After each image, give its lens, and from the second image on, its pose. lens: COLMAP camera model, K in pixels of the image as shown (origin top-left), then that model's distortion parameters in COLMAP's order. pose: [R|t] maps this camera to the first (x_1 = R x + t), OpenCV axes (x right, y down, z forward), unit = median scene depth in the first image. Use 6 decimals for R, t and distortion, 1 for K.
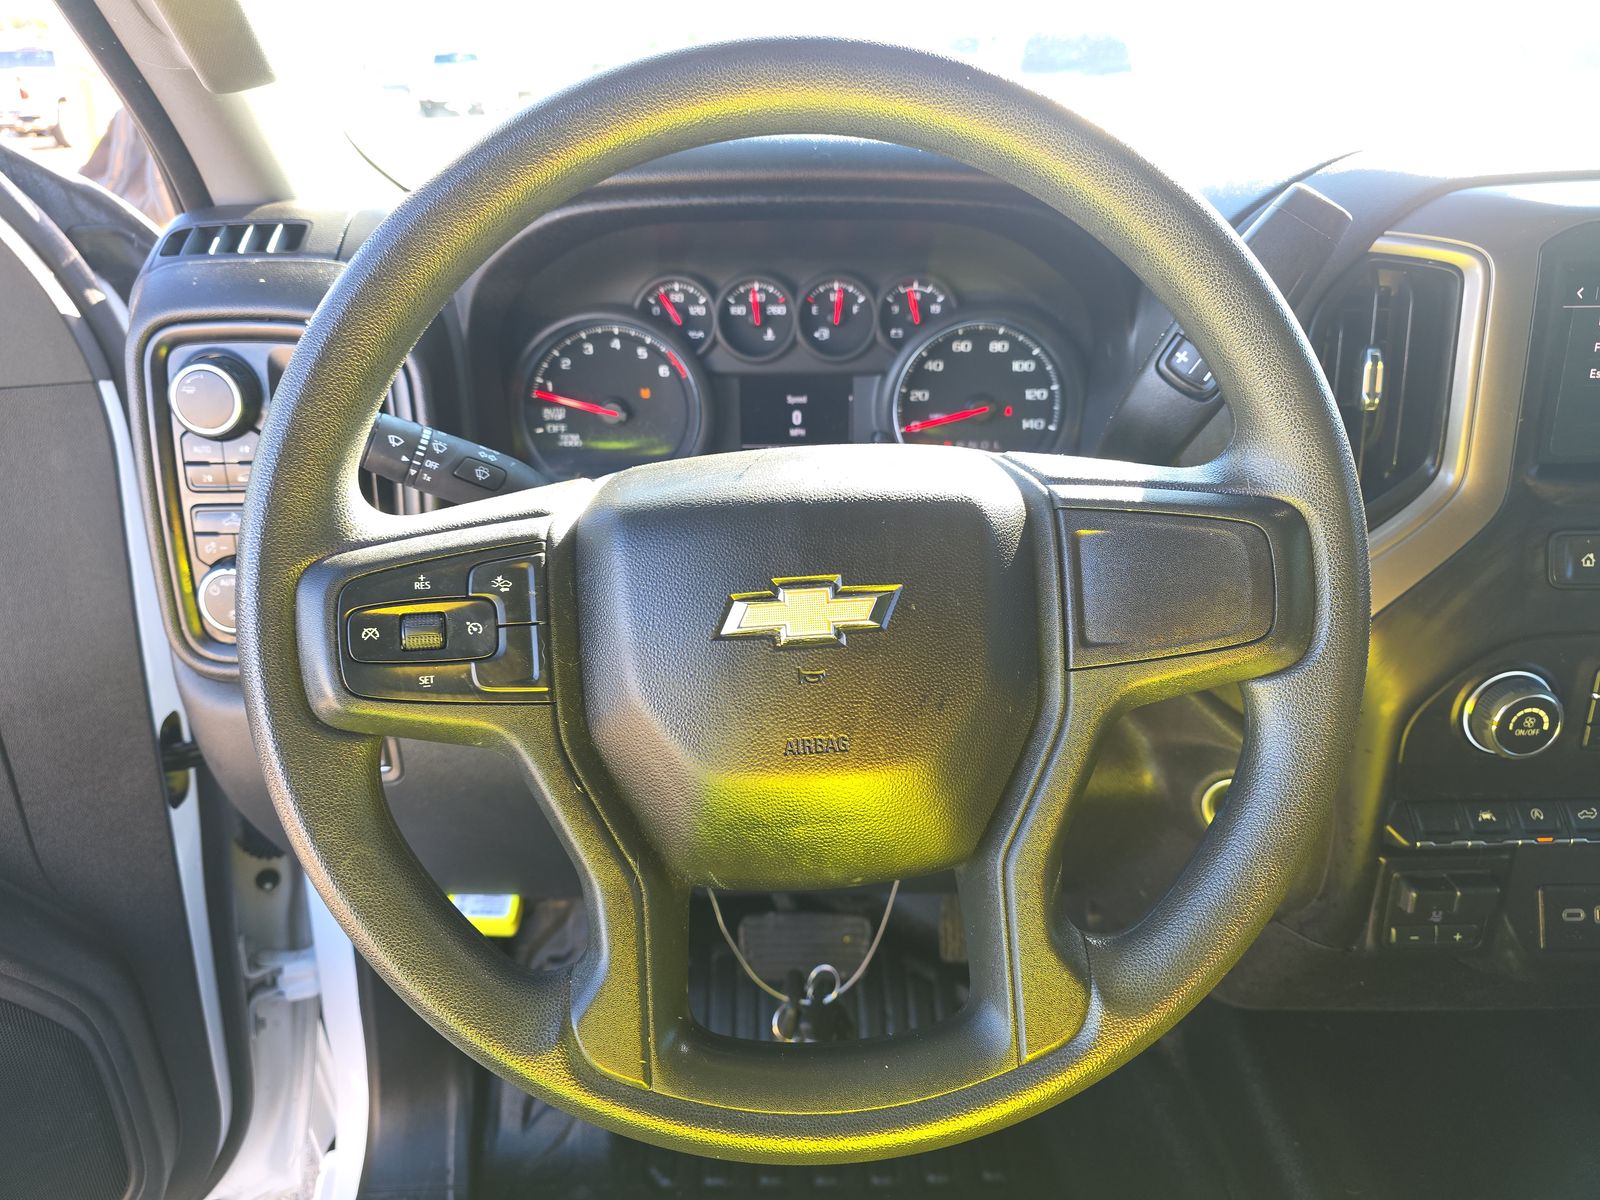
lens RADIAL K [[1091.7, 0, 816.4], [0, 1091.7, 617.7], [0, 0, 1]] dist [0.009109, -0.008397]
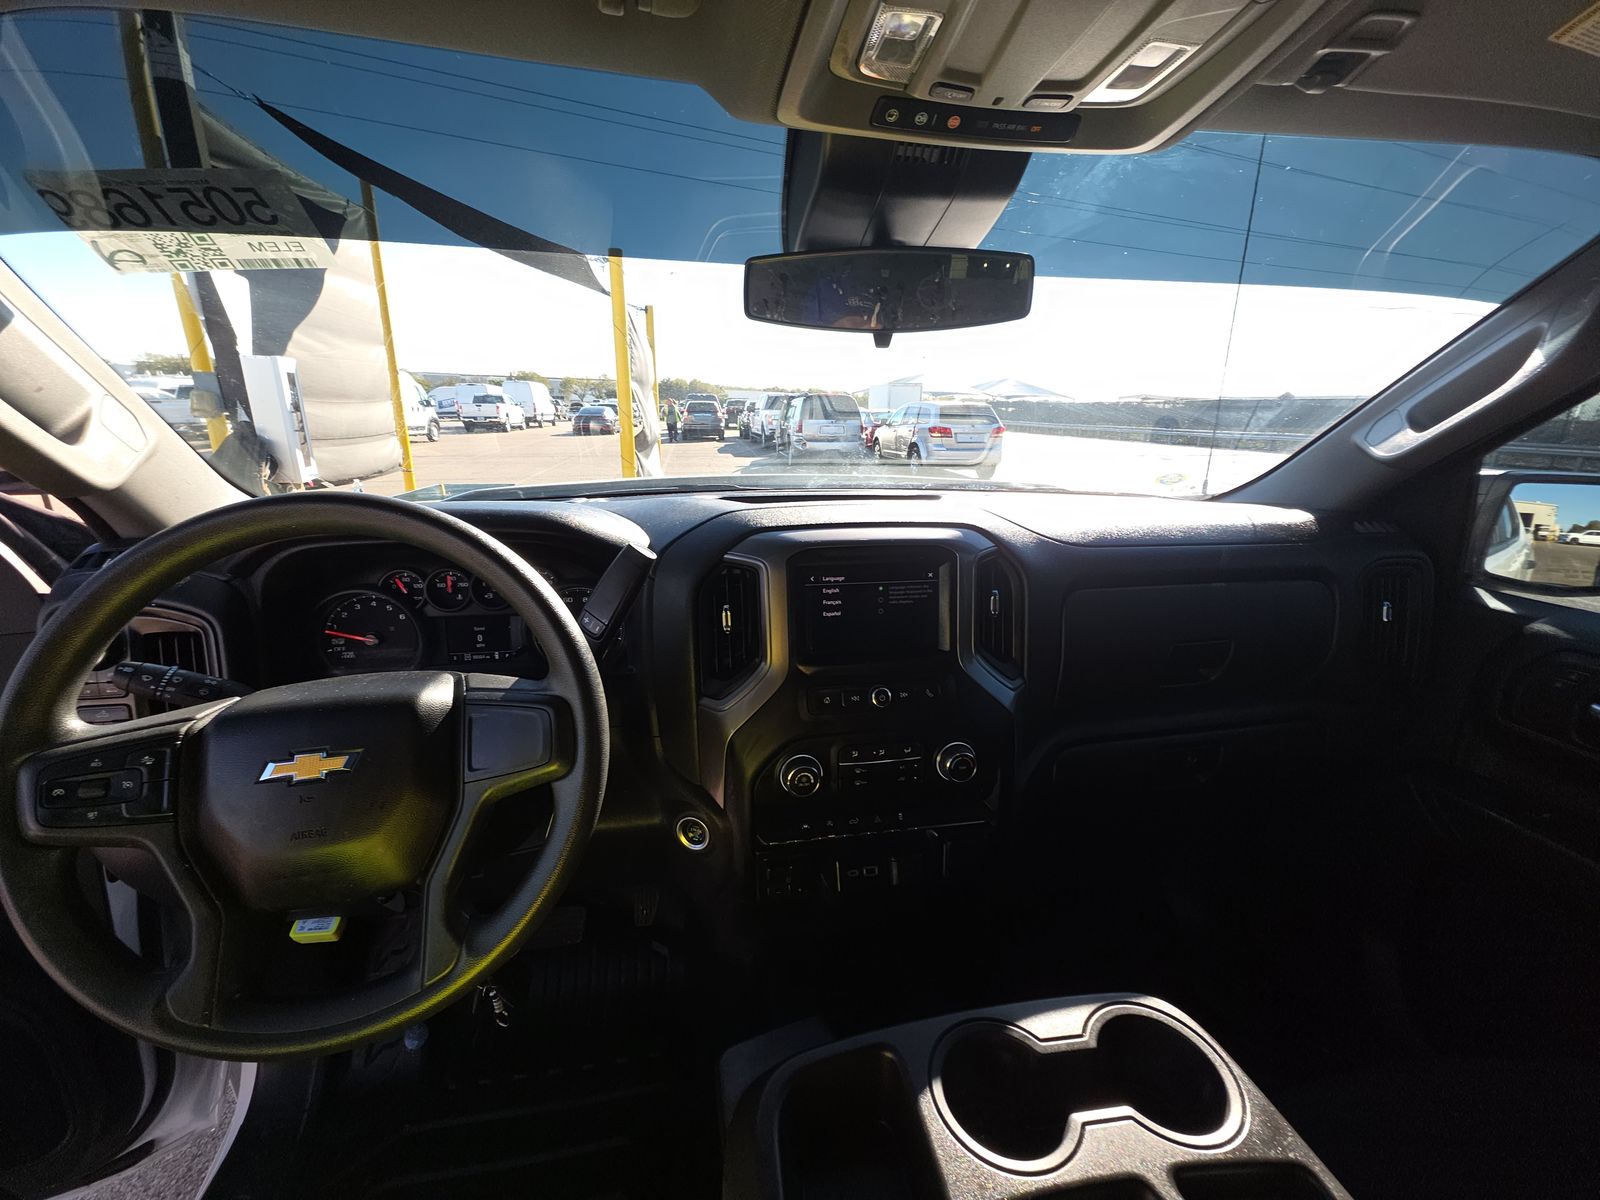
lens RADIAL K [[628.4, 0, 805.0], [0, 628.4, 615.7], [0, 0, 1]] dist [-0.000643, -0.000431]
pose [[0.984968, -0.030387, 0.170045, 0.371745], [0.055858, 0.987546, -0.147080, -0.029931], [-0.163458, 0.154368, 0.974398, -0.175821]]
